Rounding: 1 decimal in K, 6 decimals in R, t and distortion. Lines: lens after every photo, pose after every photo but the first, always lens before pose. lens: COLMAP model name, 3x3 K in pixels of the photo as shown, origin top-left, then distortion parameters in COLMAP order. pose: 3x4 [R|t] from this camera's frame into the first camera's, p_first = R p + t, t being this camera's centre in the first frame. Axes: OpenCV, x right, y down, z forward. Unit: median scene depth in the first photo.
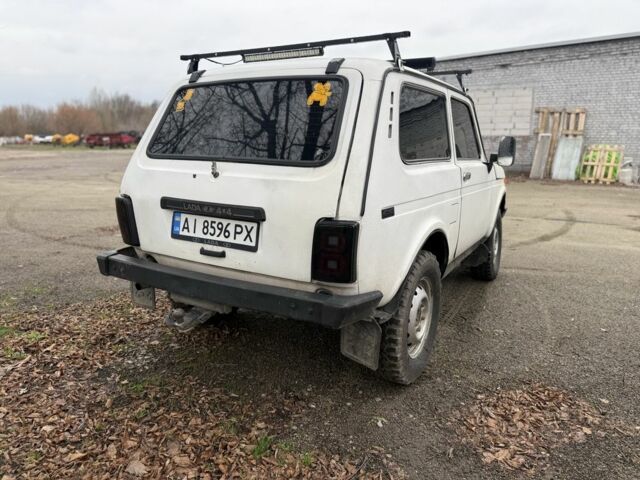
lens RADIAL K [[456.3, 0, 317.8], [0, 456.3, 250.1], [0, 0, 1]] dist [0.025908, -0.001962]
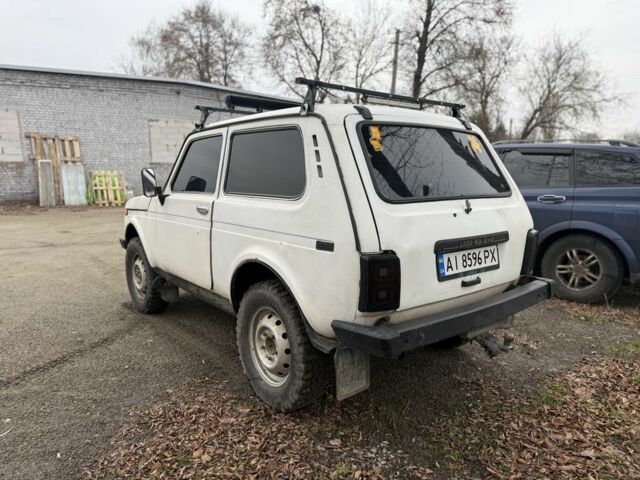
lens RADIAL K [[456.3, 0, 317.8], [0, 456.3, 250.1], [0, 0, 1]] dist [0.025908, -0.001962]
pose [[0.398151, -0.179057, 0.899675, -0.192991], [0.223570, 0.970131, 0.094139, -0.036217], [-0.889659, 0.163659, 0.426290, 0.121930]]
